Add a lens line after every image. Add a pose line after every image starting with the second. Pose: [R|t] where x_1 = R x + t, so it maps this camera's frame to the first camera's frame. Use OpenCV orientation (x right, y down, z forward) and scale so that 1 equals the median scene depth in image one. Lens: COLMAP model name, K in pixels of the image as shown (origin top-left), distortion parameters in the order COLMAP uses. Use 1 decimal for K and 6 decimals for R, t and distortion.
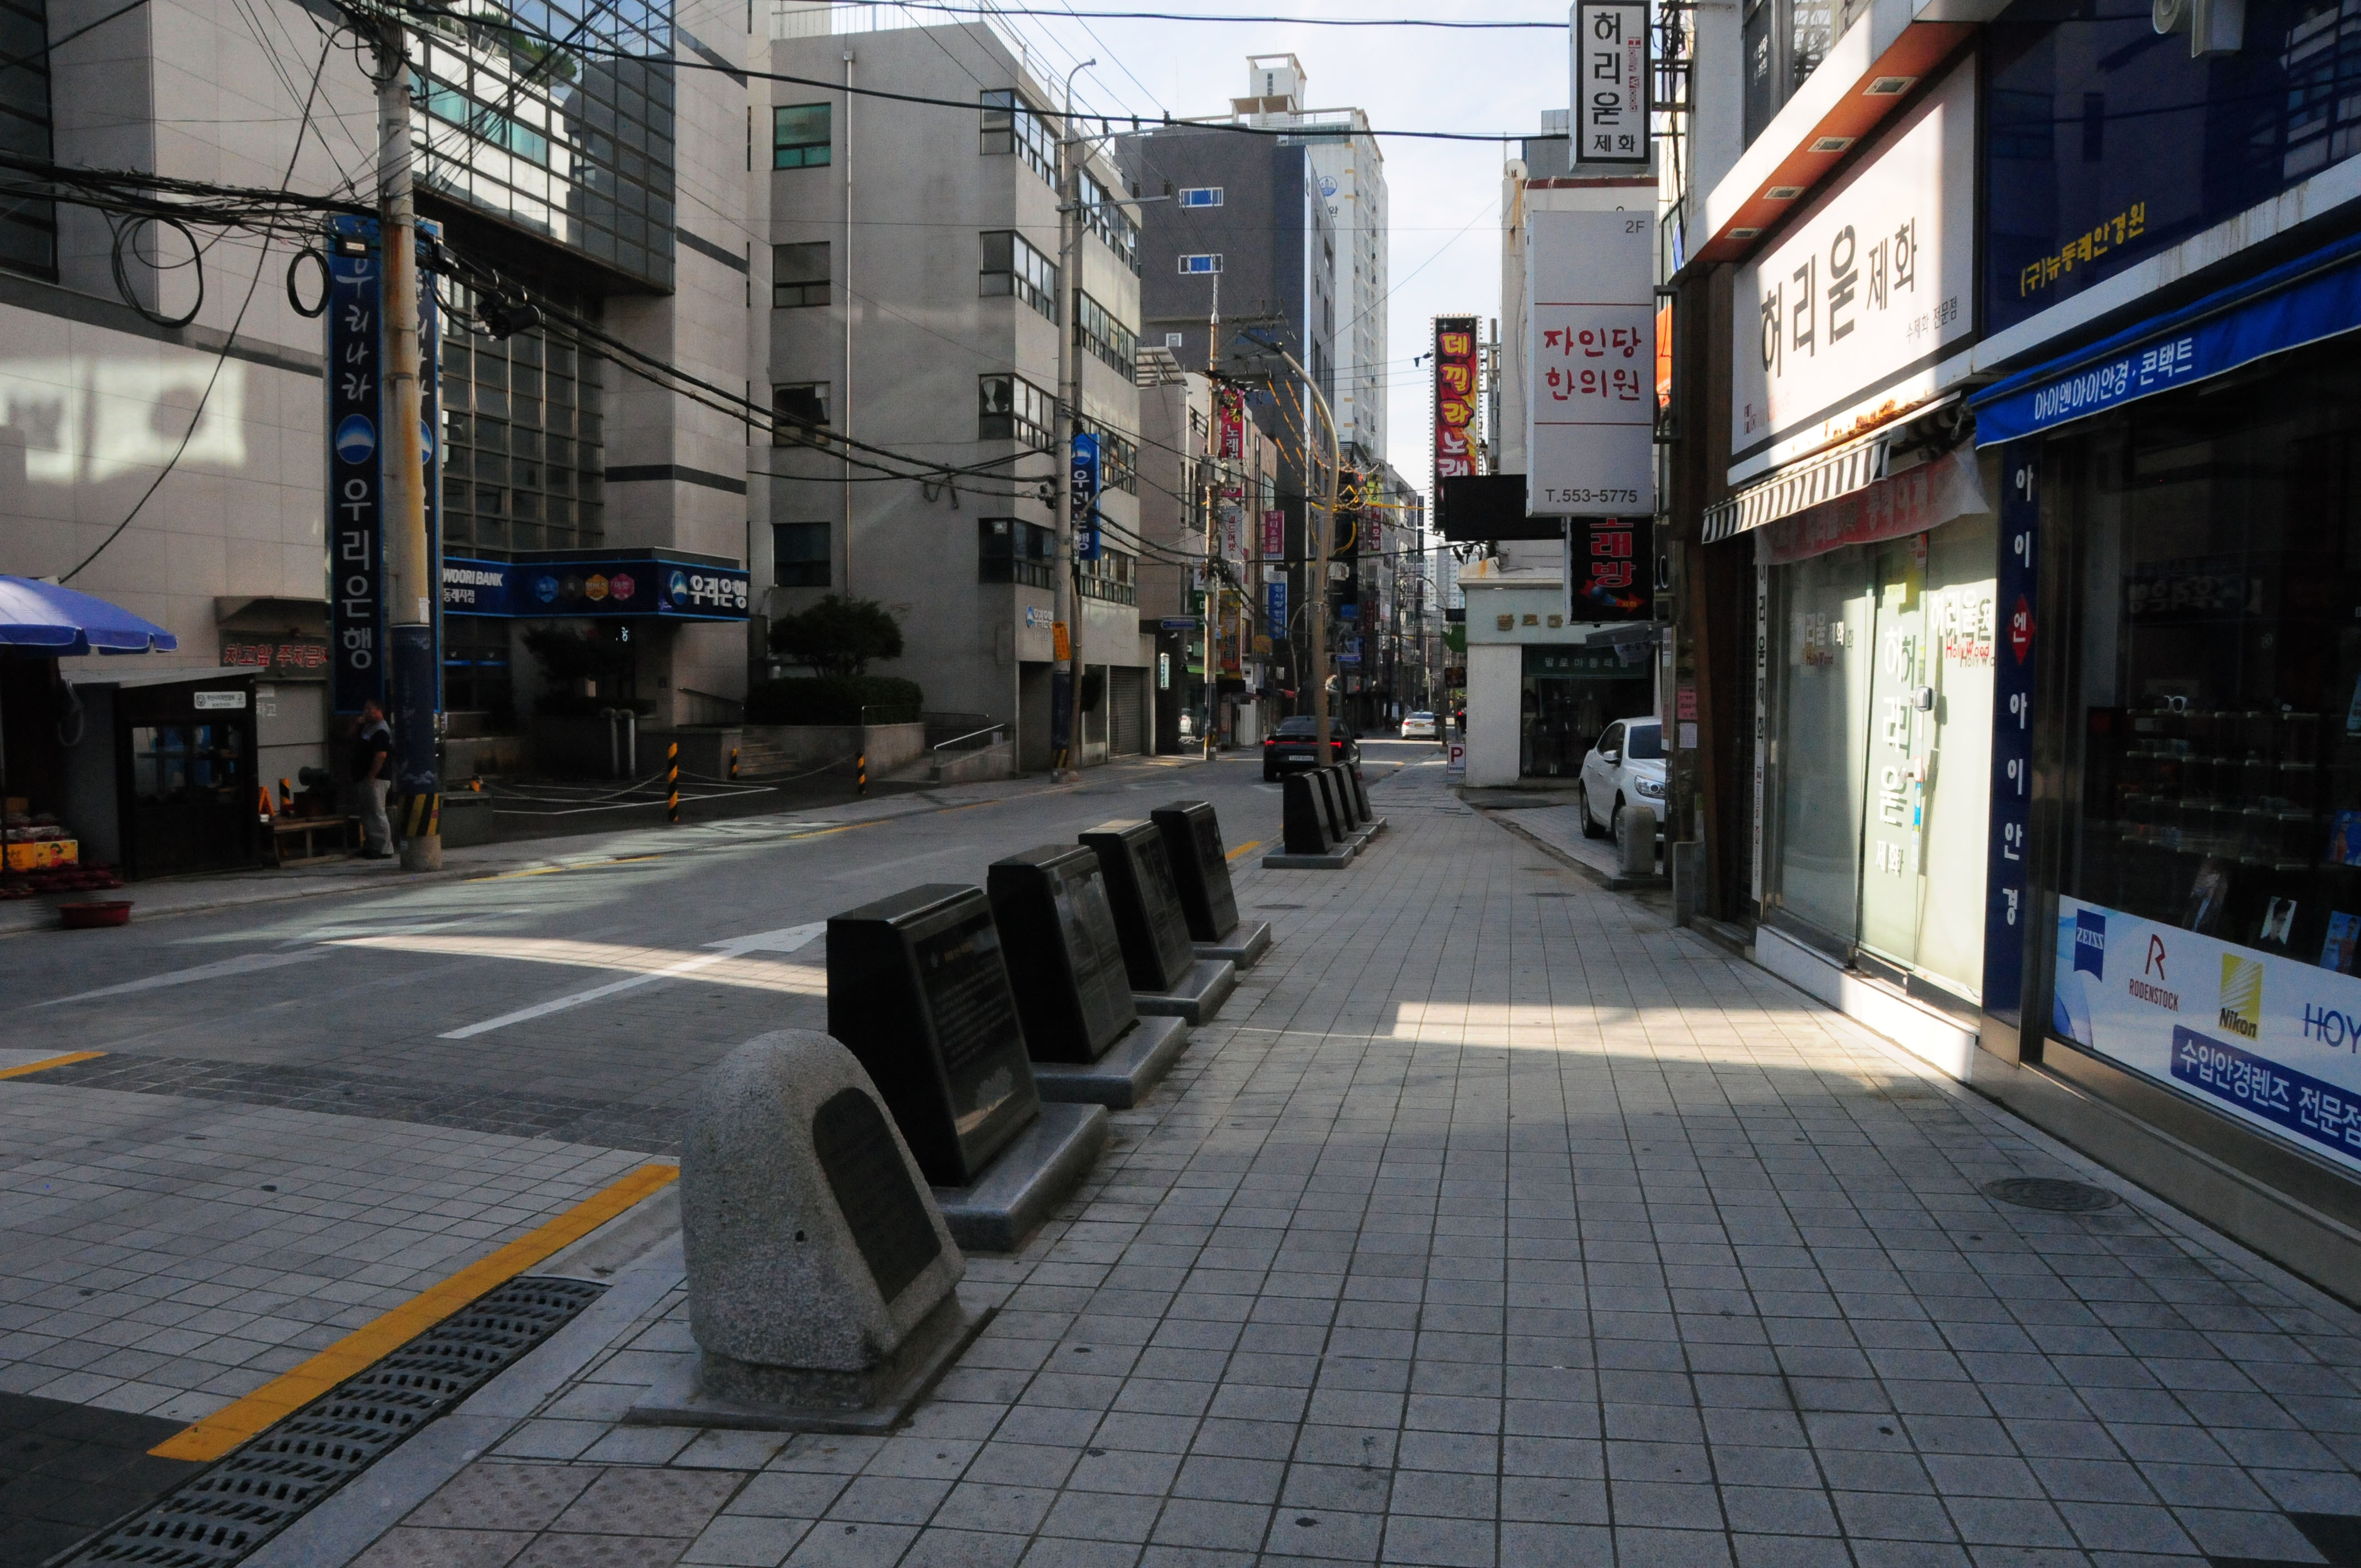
lens RADIAL K [[1827.3, 0, 1164.6], [0, 1827.3, 857.8], [0, 0, 1]] dist [-0.166491, 0.116708]
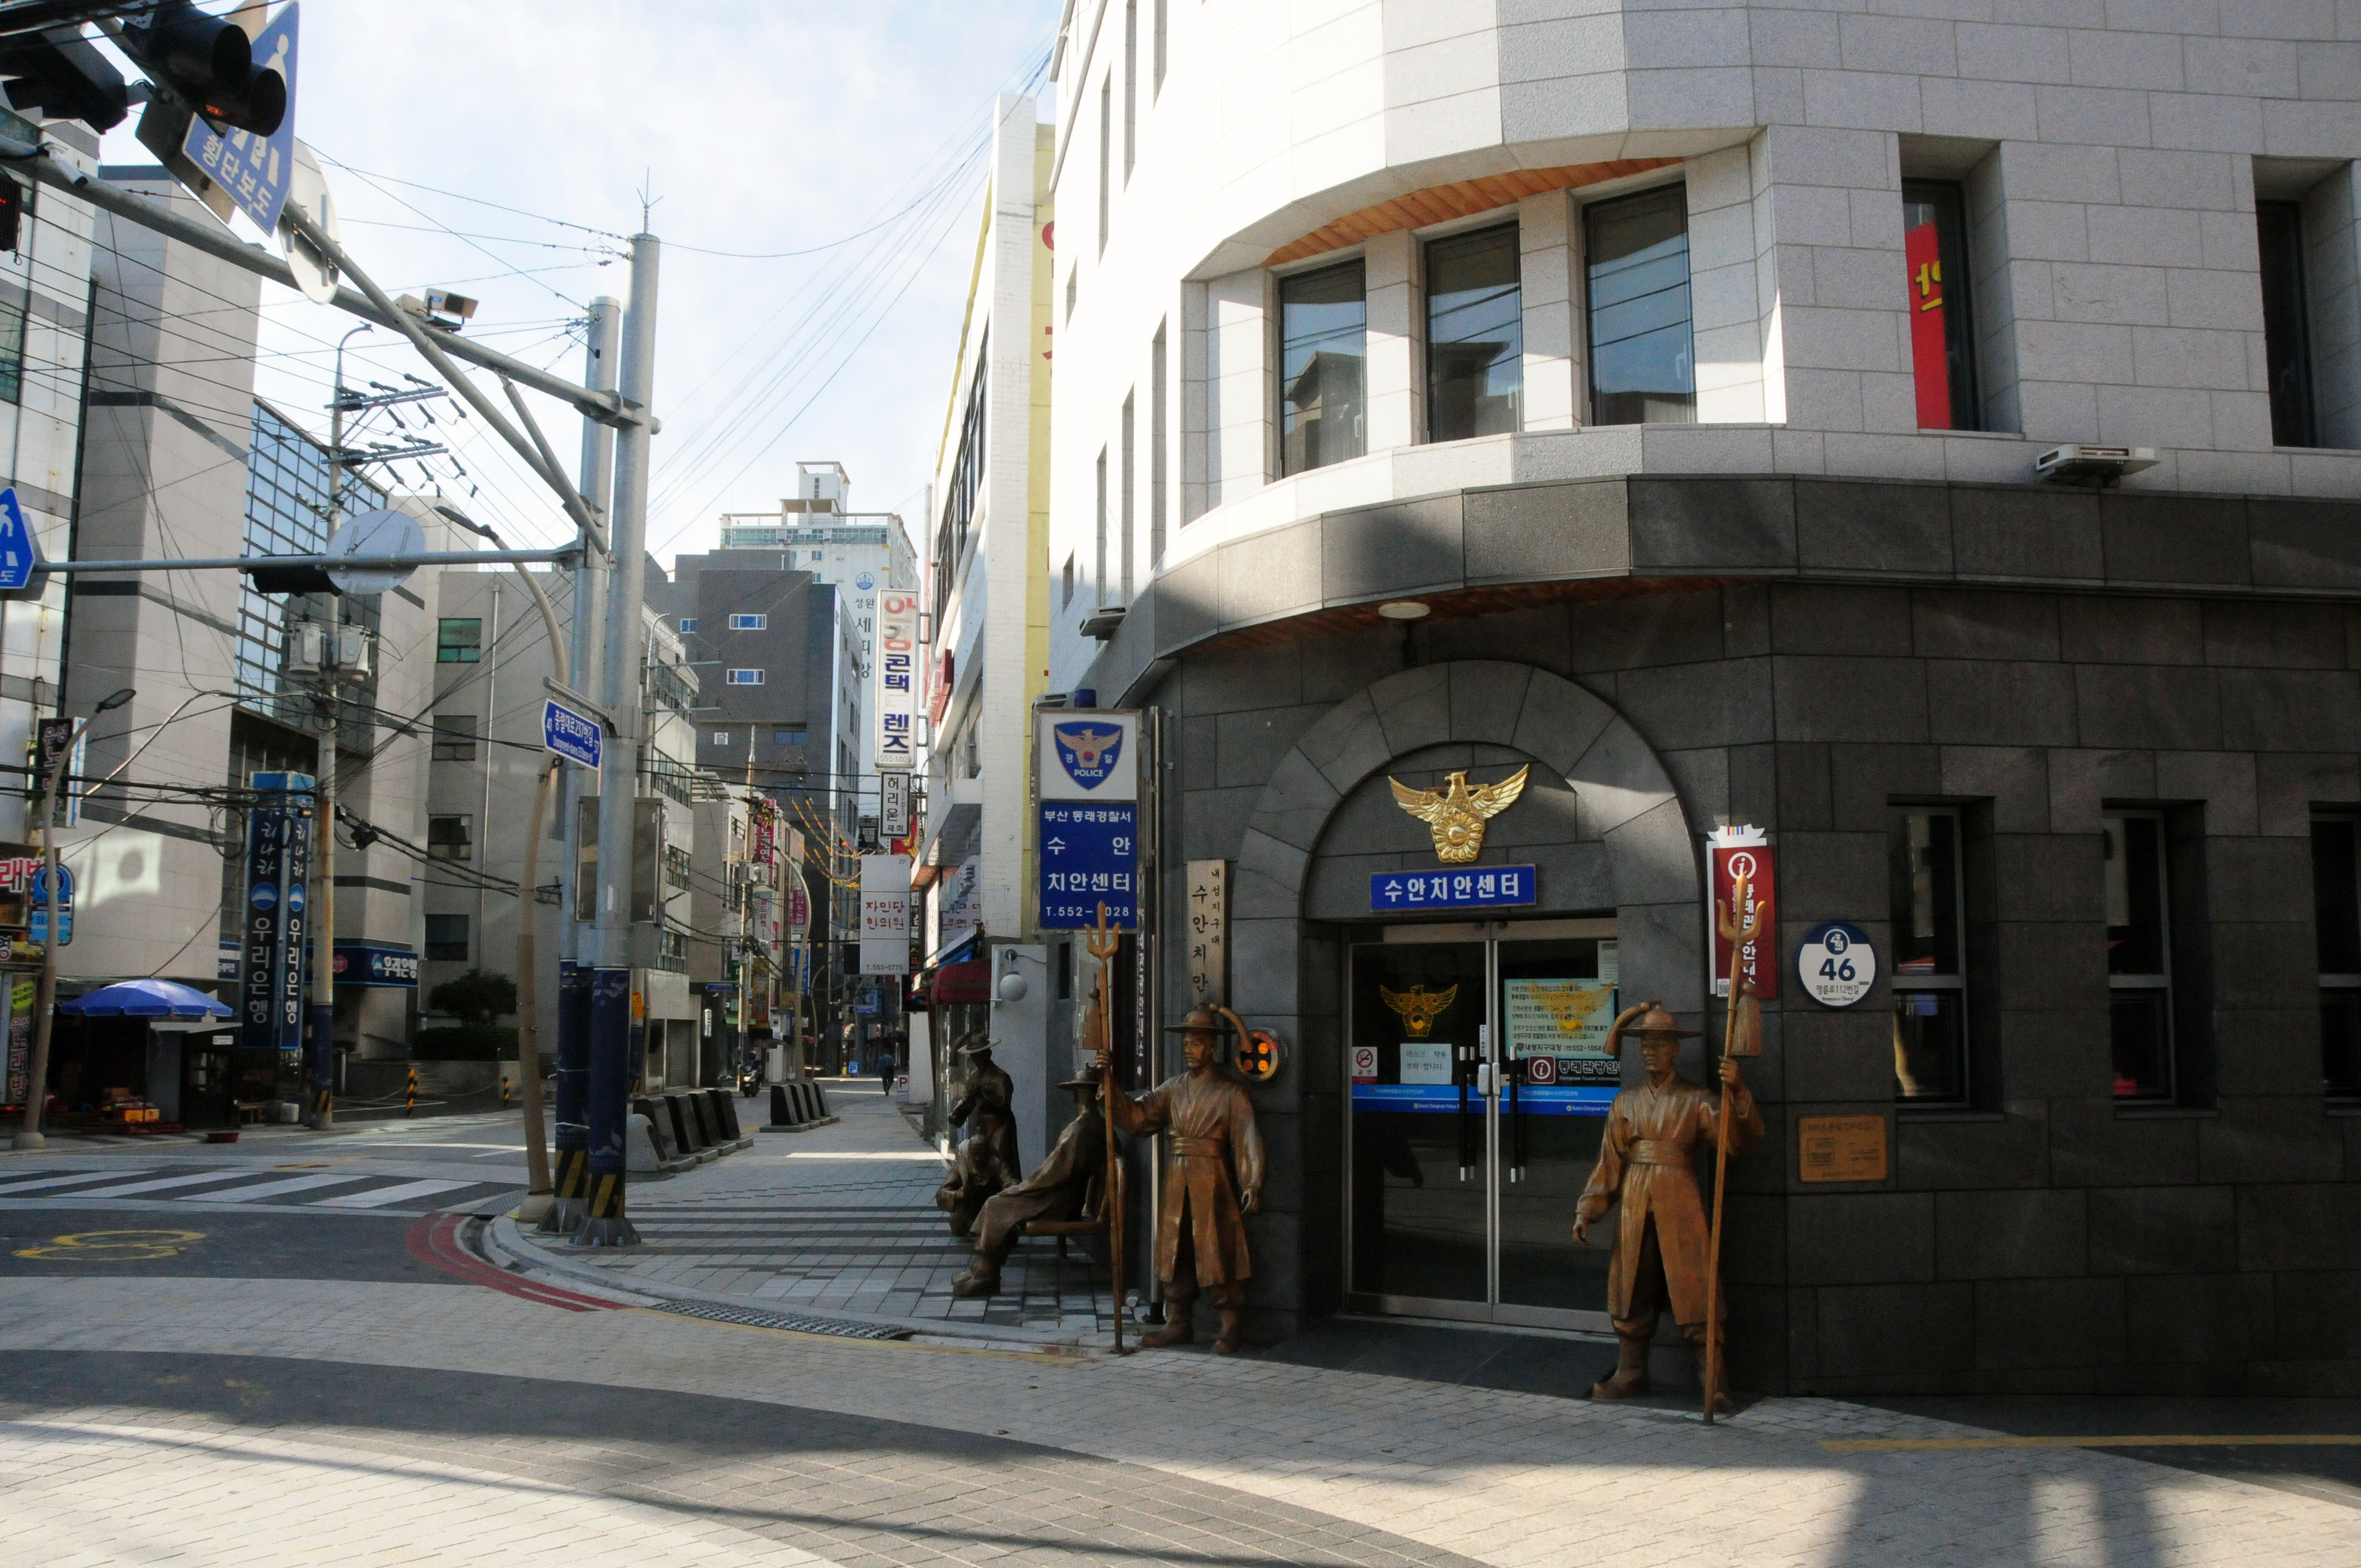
lens RADIAL K [[1827.3, 0, 1164.6], [0, 1827.3, 857.8], [0, 0, 1]] dist [-0.166491, 0.116708]
pose [[0.969371, 0.023843, 0.244441, -0.002616], [0.022293, 0.982626, -0.184255, 0.036430], [-0.244587, 0.184061, 0.951997, -0.446714]]
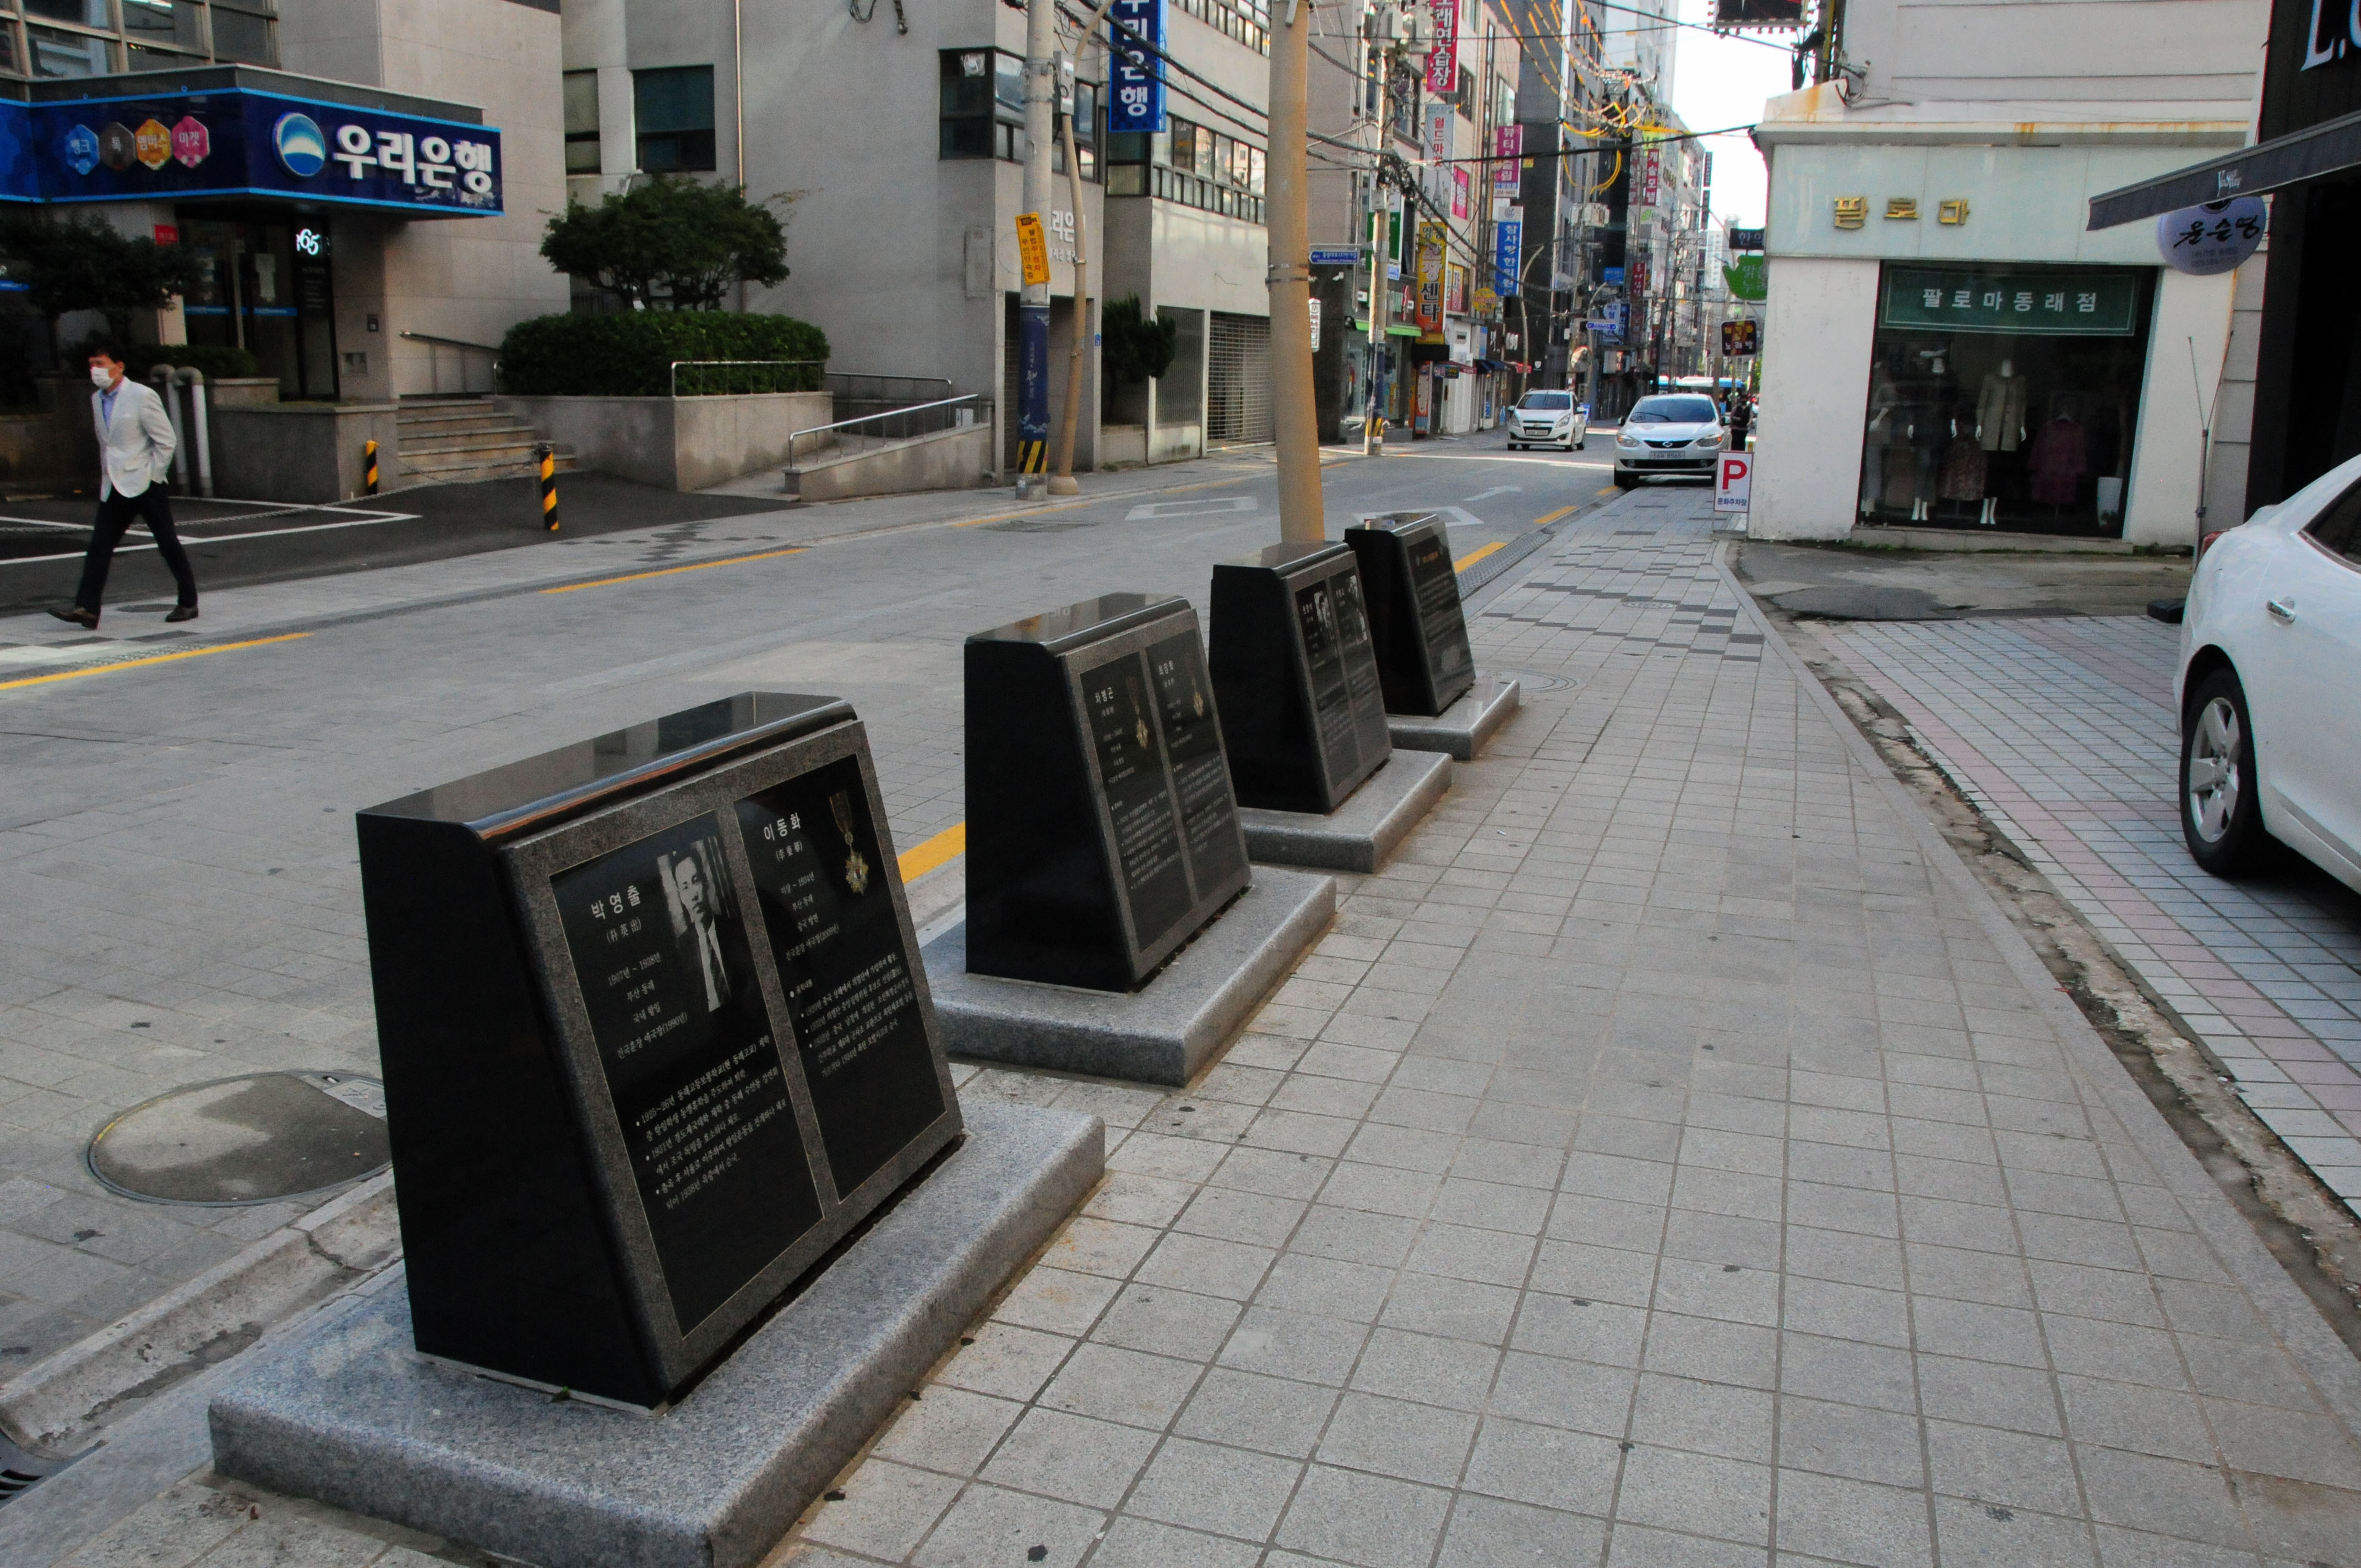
lens RADIAL K [[1827.3, 0, 1164.6], [0, 1827.3, 857.8], [0, 0, 1]] dist [-0.166491, 0.116708]
pose [[0.989856, 0.052018, -0.132213, 0.061106], [-0.028237, 0.984030, 0.175751, -0.028722], [0.139243, -0.170235, 0.975516, 0.387299]]
